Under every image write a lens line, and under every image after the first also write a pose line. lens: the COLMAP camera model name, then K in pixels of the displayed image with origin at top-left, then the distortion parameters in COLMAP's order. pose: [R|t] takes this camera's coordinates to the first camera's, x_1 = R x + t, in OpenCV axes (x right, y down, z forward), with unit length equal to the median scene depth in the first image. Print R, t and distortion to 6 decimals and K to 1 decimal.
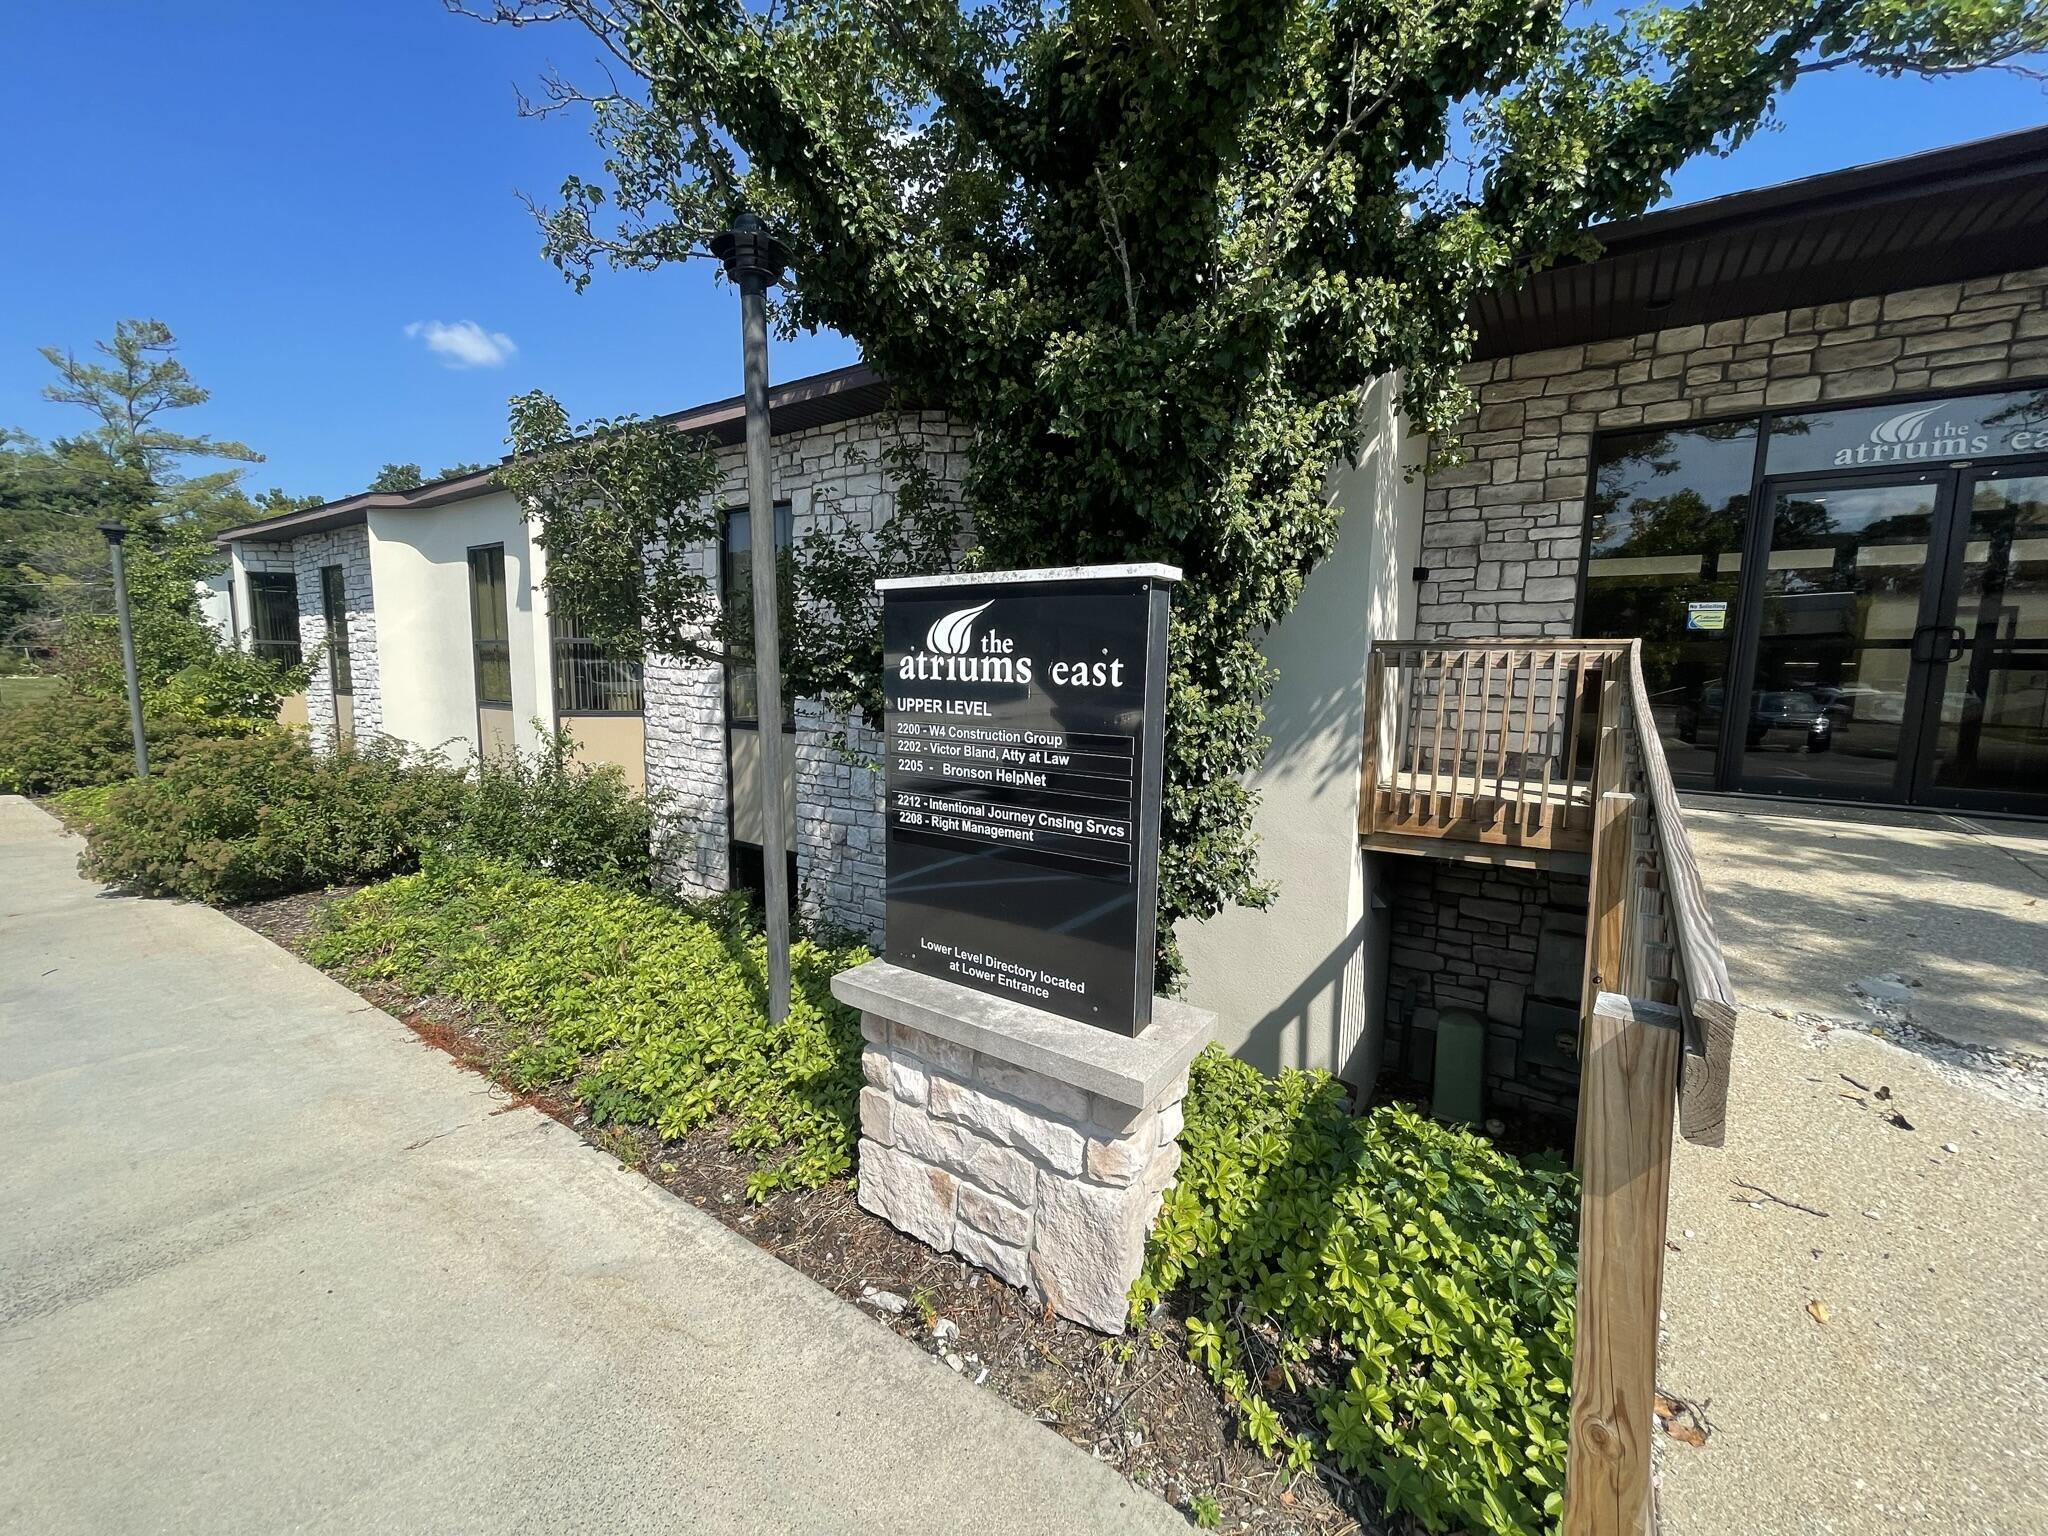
lens RADIAL K [[831.5, 0, 1027.8], [0, 831.5, 761.9], [0, 0, 1]] dist [0.001828, 0.000145]
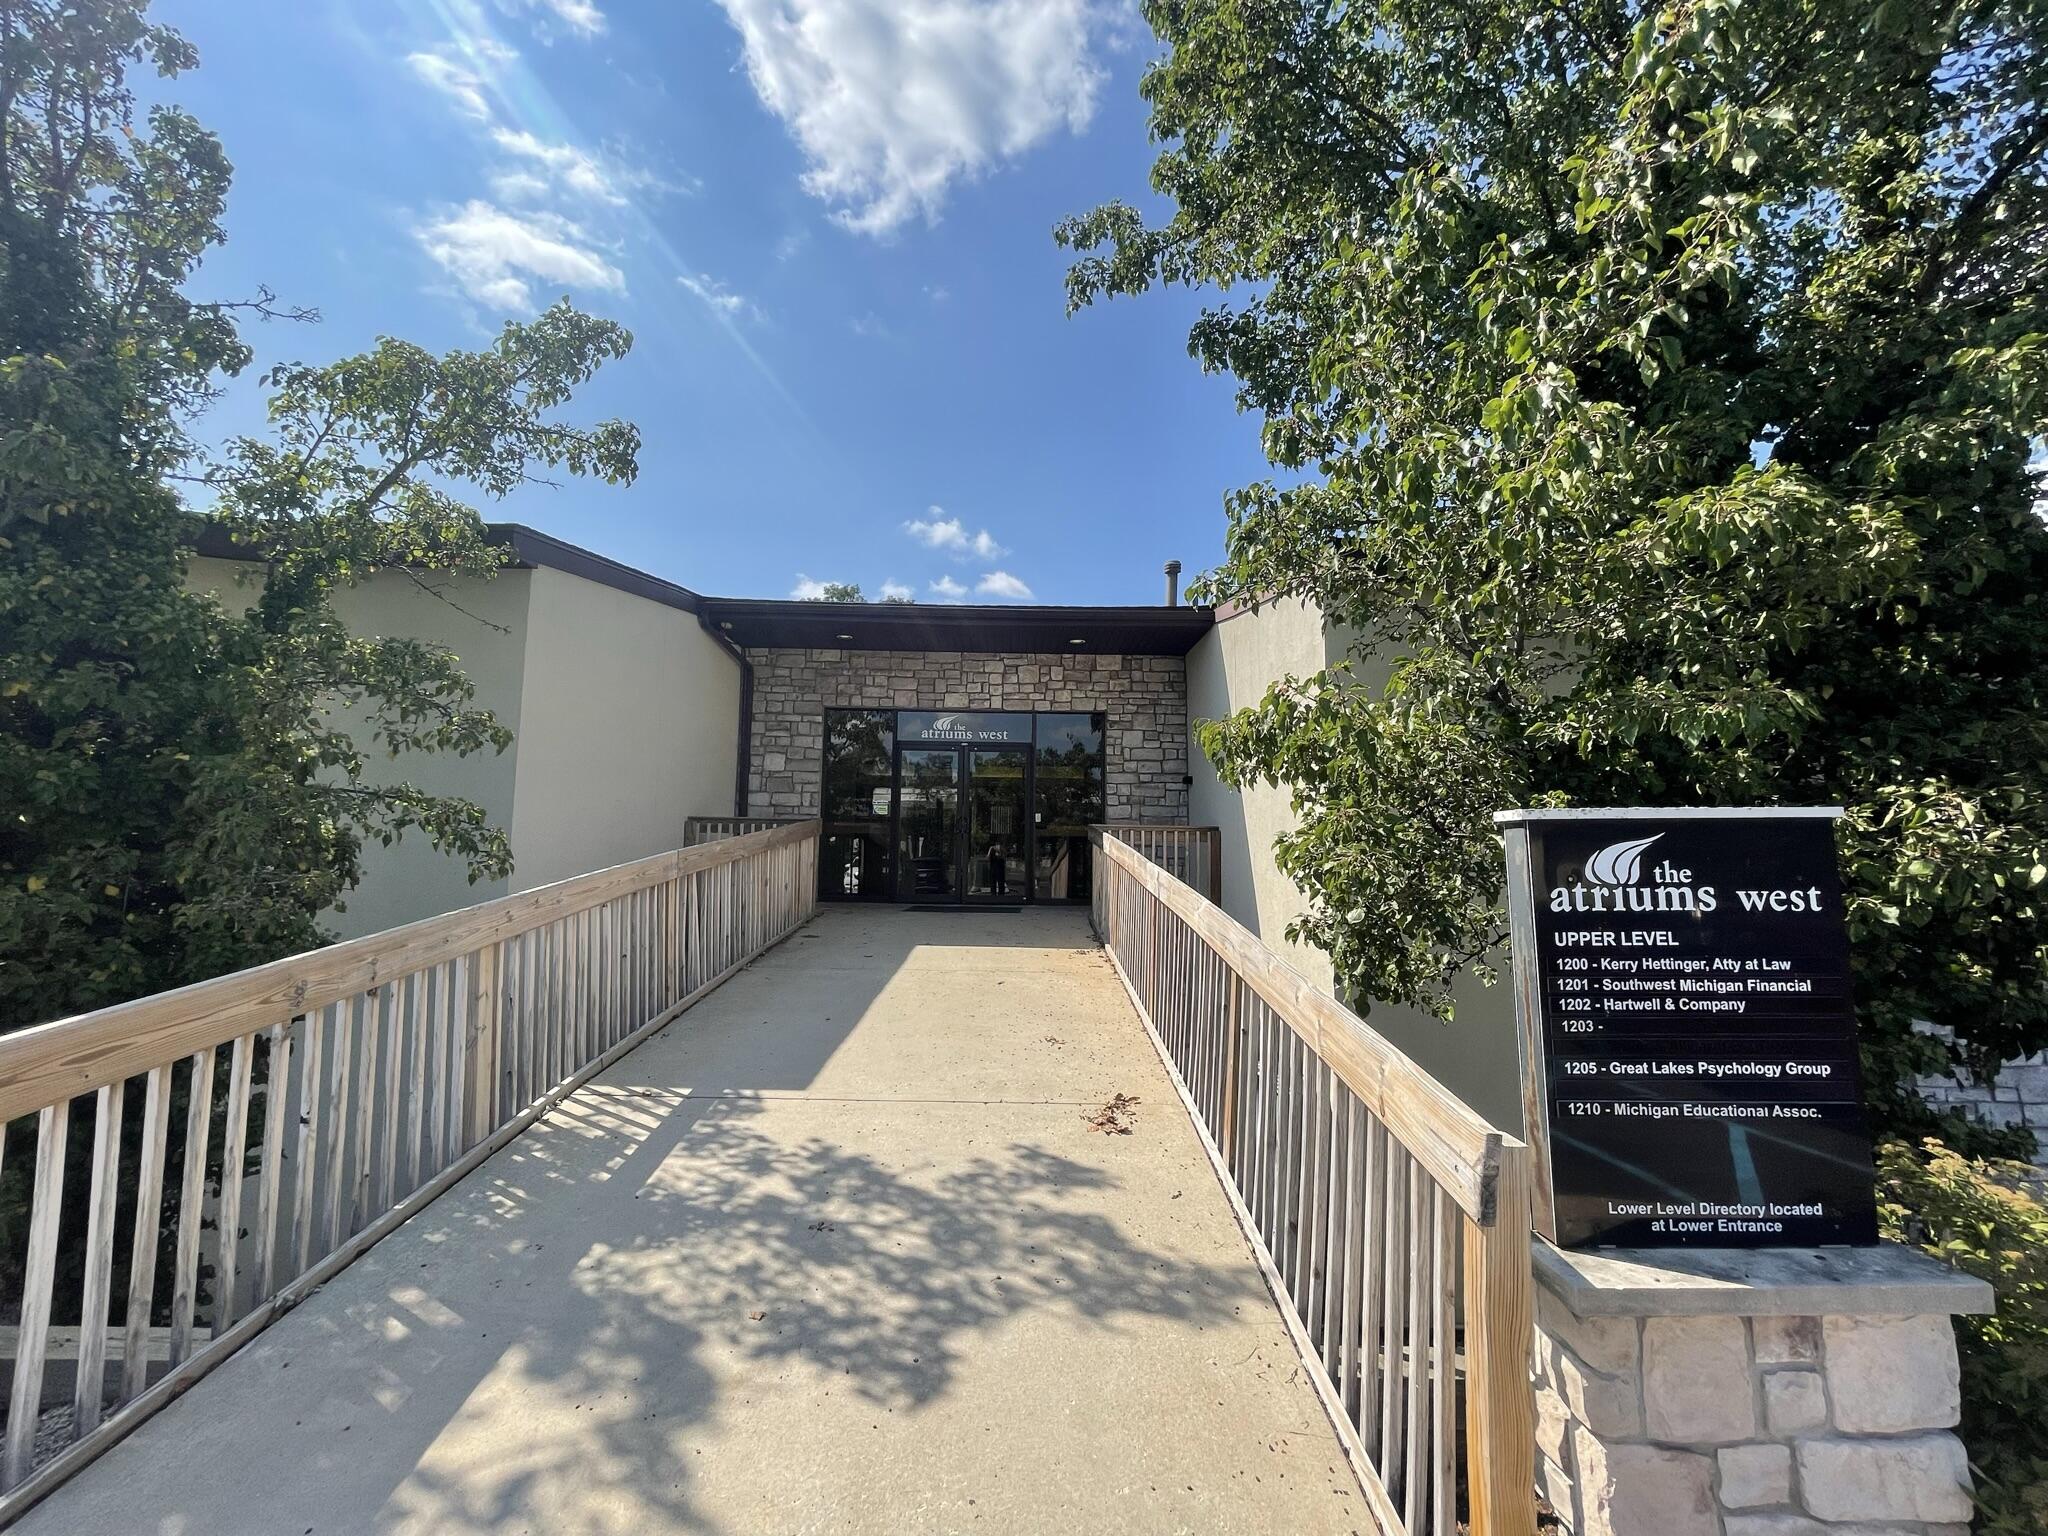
lens RADIAL K [[831.5, 0, 1023.7], [0, 831.5, 763.4], [0, 0, 1]] dist [0.001828, 0.000145]
pose [[0.816692, 0.058472, 0.574104, -1.290169], [0.086577, 0.971178, -0.222074, -0.112478], [-0.570542, 0.231070, 0.788092, 0.592839]]
